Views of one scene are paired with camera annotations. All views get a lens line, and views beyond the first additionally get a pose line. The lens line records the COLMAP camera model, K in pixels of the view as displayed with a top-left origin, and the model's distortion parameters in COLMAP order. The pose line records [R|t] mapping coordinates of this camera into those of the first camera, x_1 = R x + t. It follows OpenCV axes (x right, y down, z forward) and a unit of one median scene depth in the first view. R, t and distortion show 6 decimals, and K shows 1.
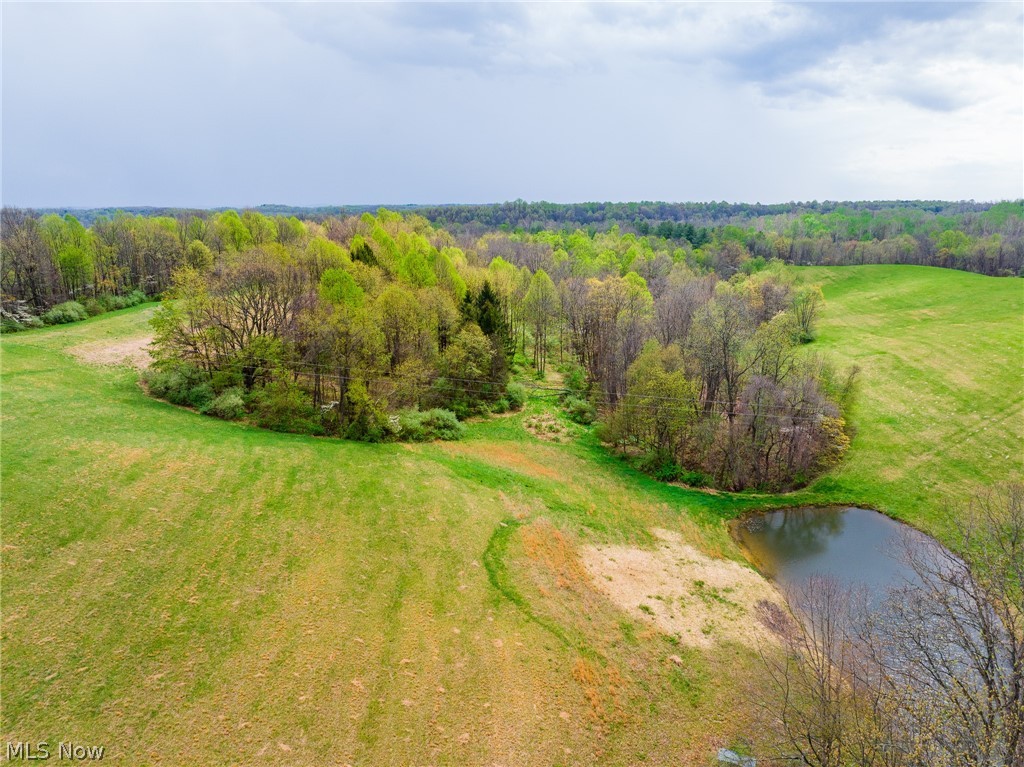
lens RADIAL K [[724.7, 0, 511.7], [0, 724.7, 383.6], [0, 0, 1]] dist [-0.039230, -0.001132]
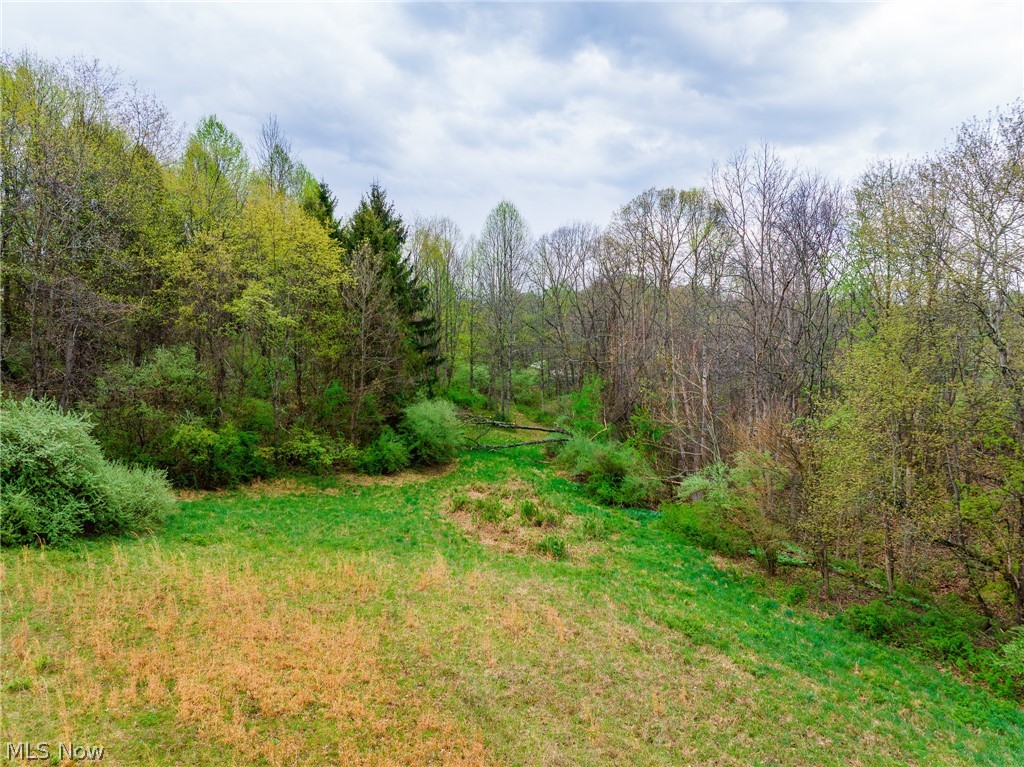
lens RADIAL K [[724.7, 0, 513.0], [0, 724.7, 381.9], [0, 0, 1]] dist [-0.039230, -0.001132]
pose [[0.998853, 0.005450, 0.047571, 0.035465], [0.002677, 0.985592, -0.169121, 0.063221], [-0.047807, 0.169055, 0.984447, 0.747898]]
